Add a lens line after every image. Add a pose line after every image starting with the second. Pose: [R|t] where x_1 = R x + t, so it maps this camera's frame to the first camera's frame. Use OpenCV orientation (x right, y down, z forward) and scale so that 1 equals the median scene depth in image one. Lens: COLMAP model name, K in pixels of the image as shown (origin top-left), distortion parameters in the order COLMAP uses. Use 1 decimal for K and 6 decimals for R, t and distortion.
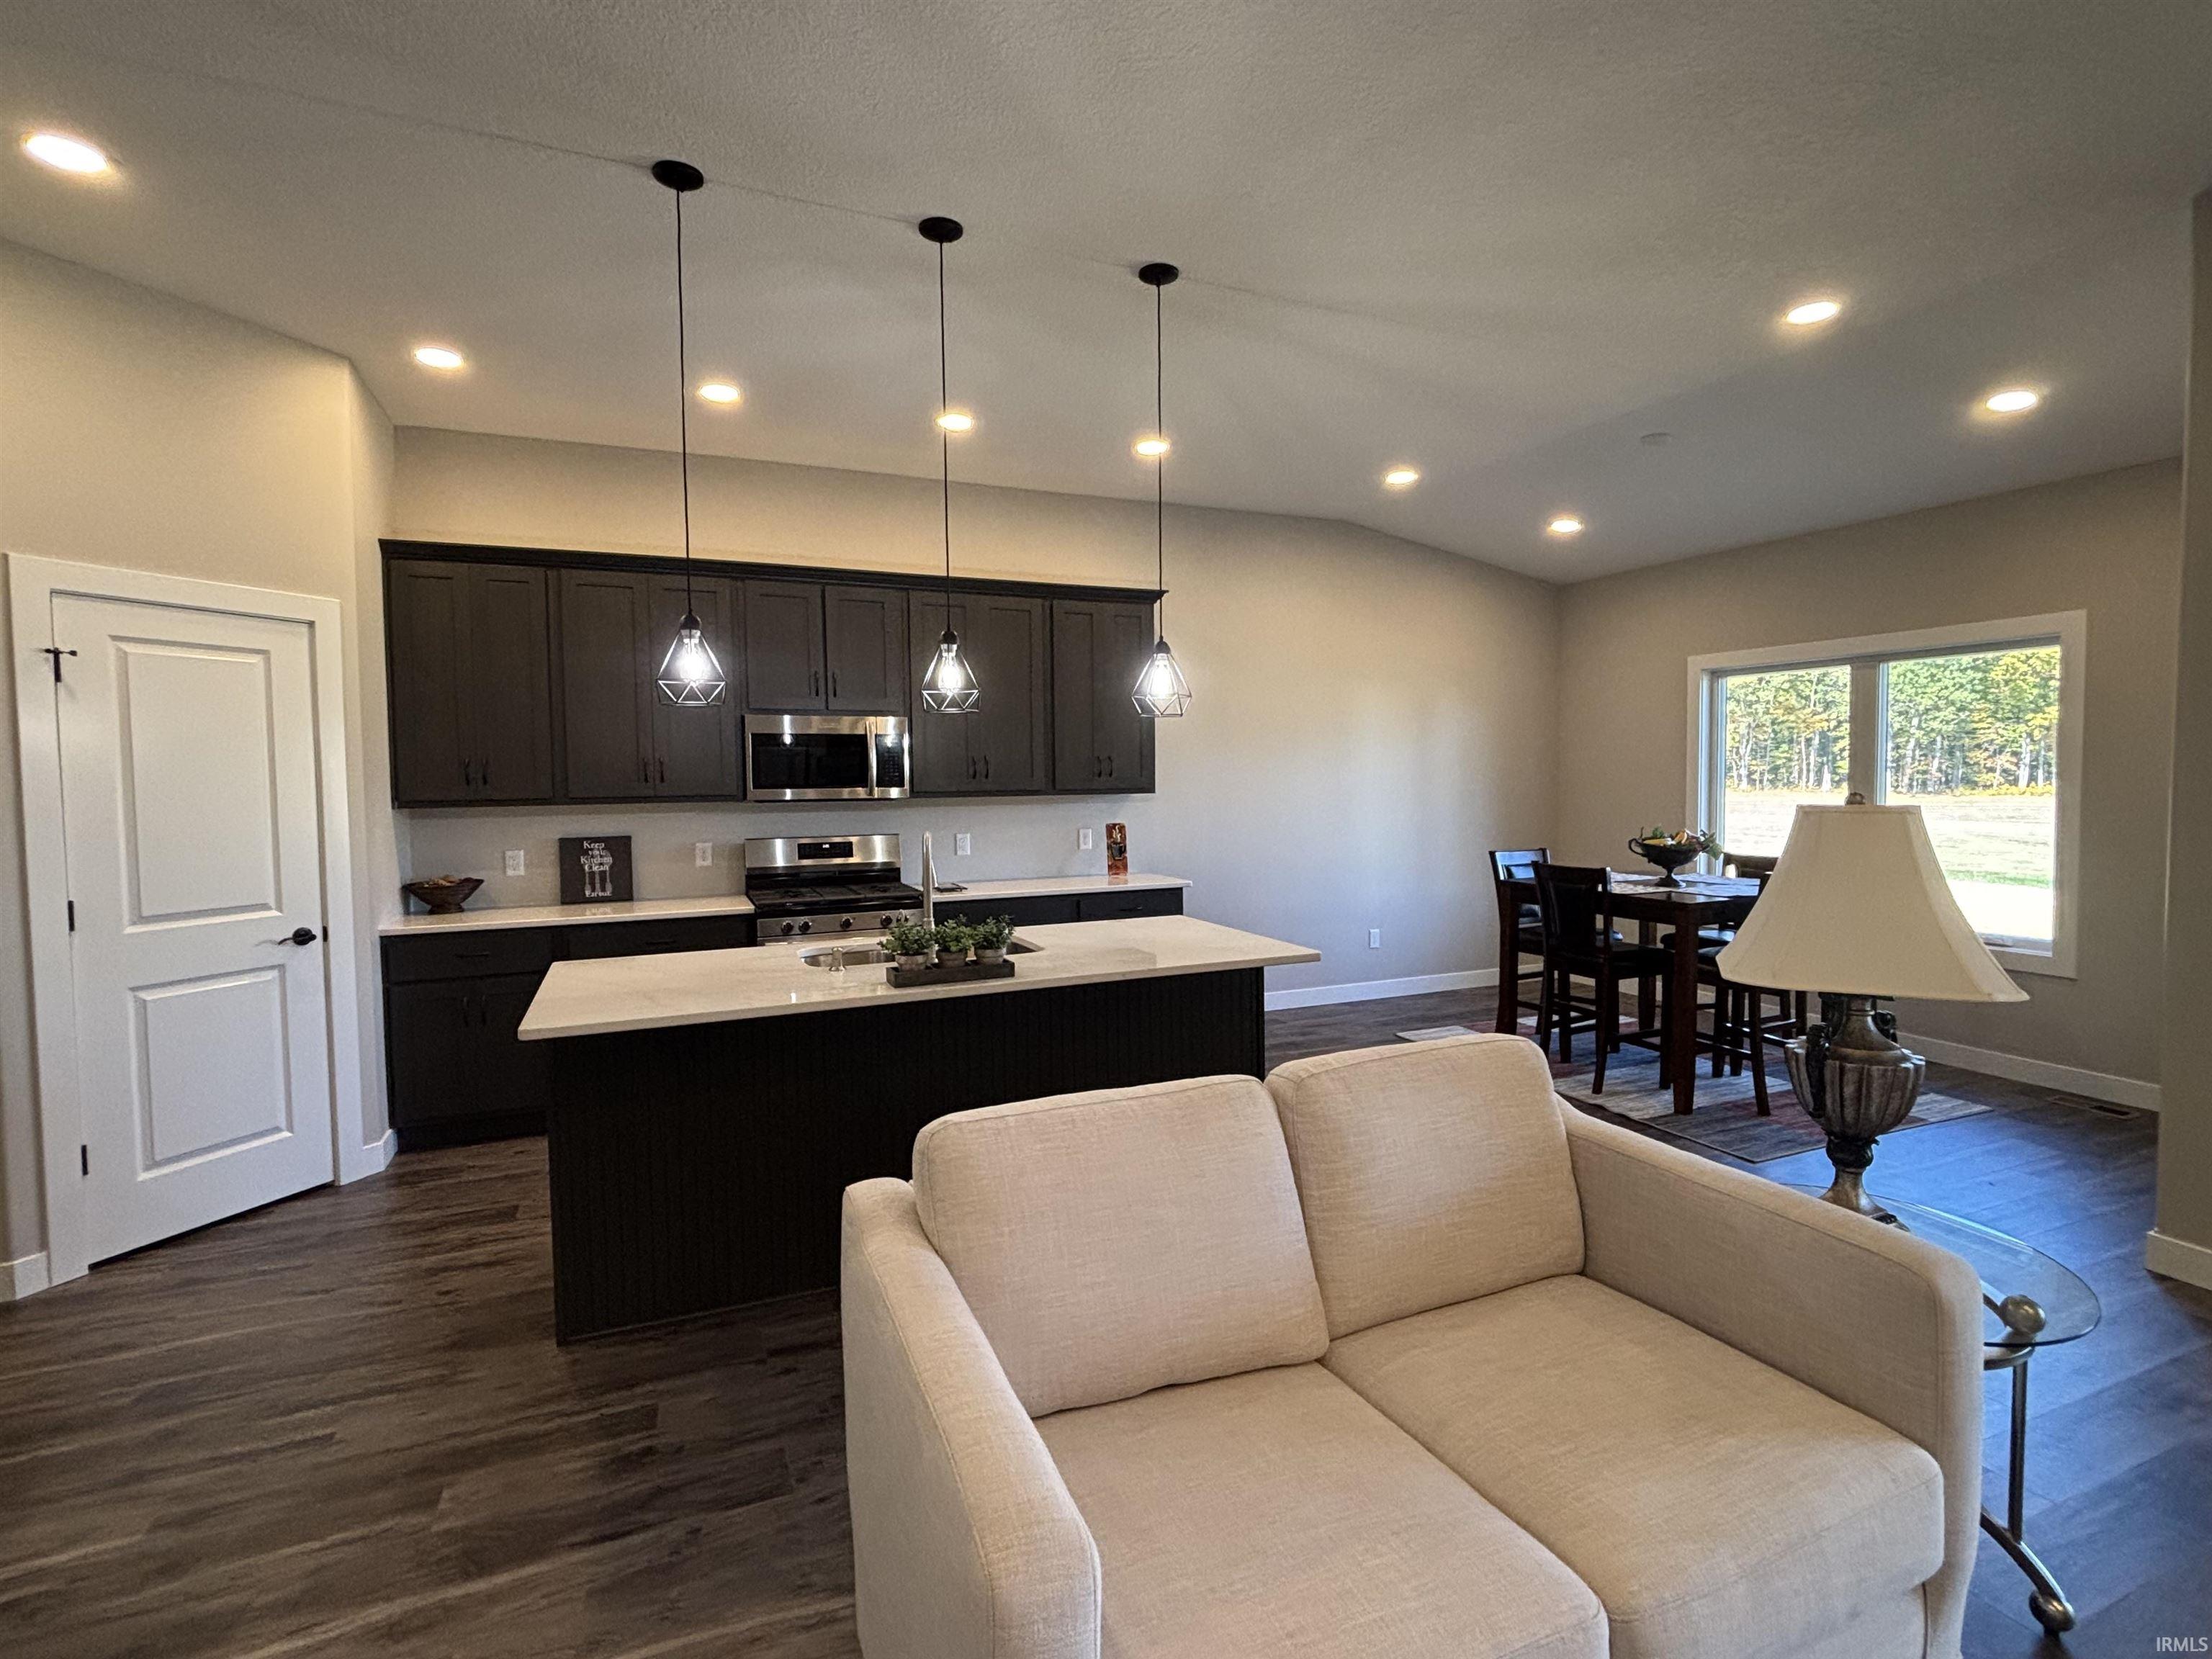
lens RADIAL K [[1057.1, 0, 1105.3], [0, 1057.1, 821.0], [0, 0, 1]] dist [-0.011090, 0.000259]
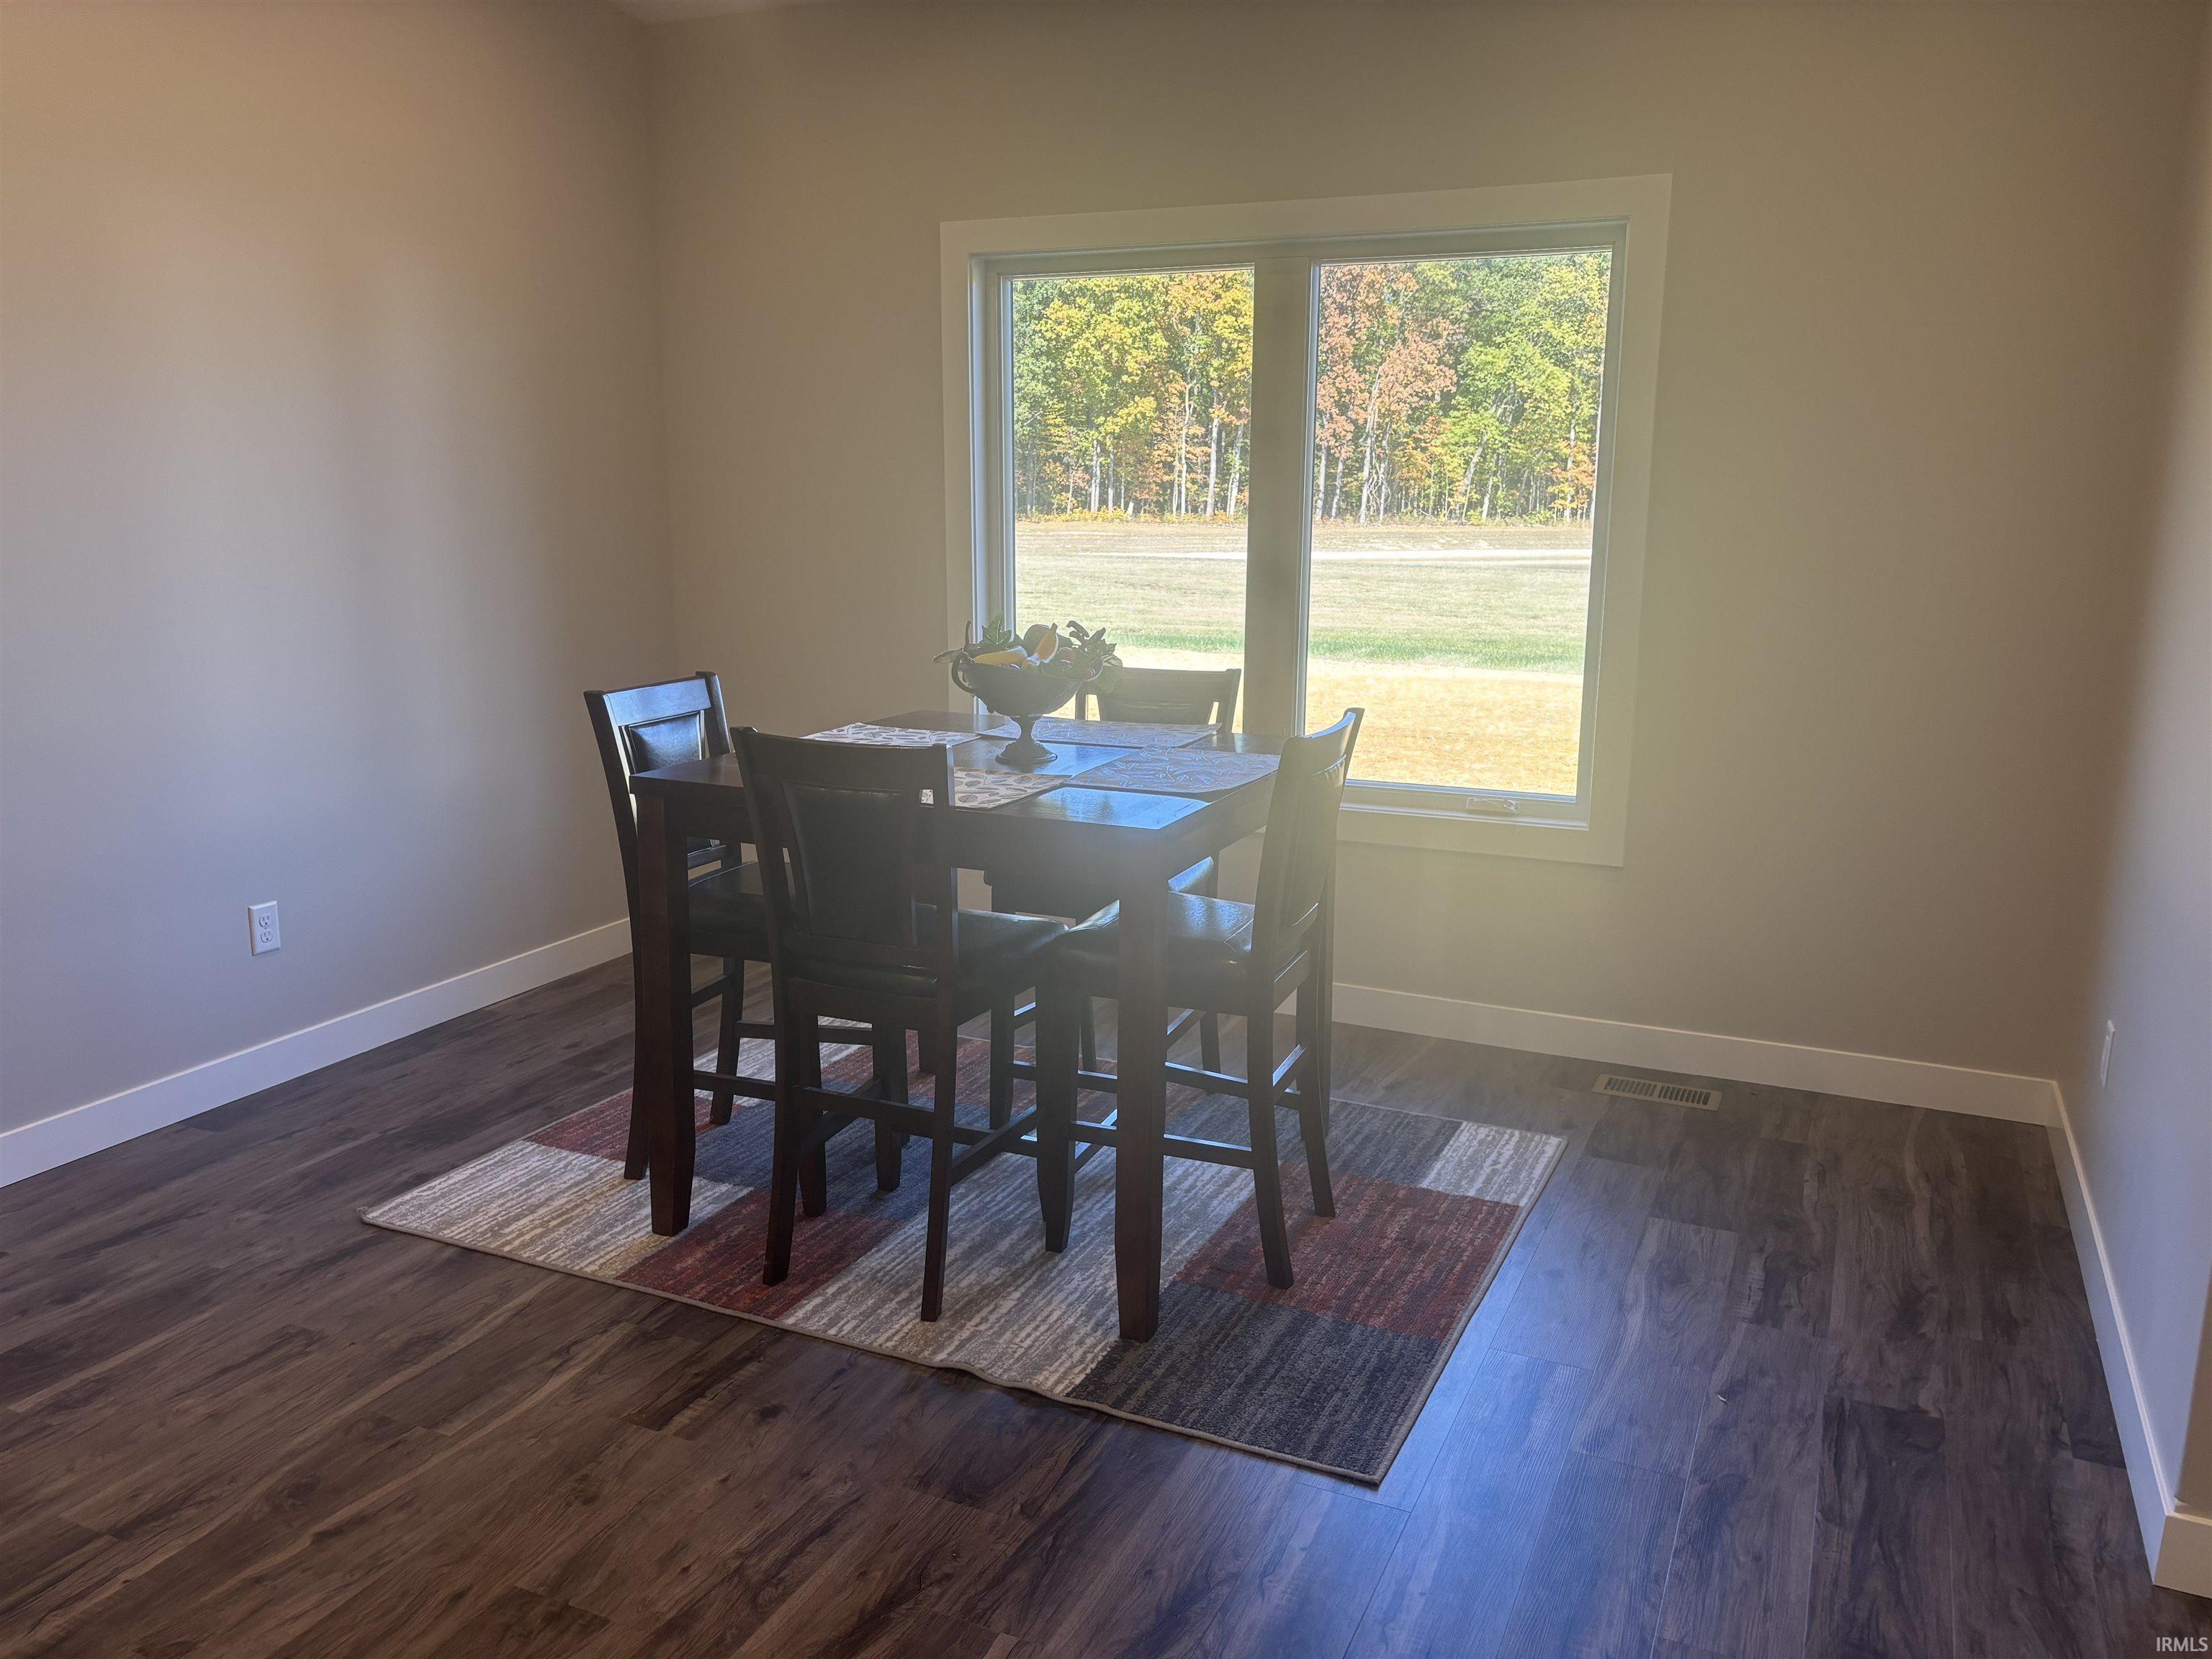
lens RADIAL K [[1692.5, 0, 1080.4], [0, 1692.5, 831.0], [0, 0, 1]] dist [0.006036, -0.000979]
pose [[0.752938, -0.118516, 0.647332, 0.119339], [0.015970, 0.986651, 0.162065, -0.018534], [-0.657898, -0.111687, 0.744780, 0.498073]]
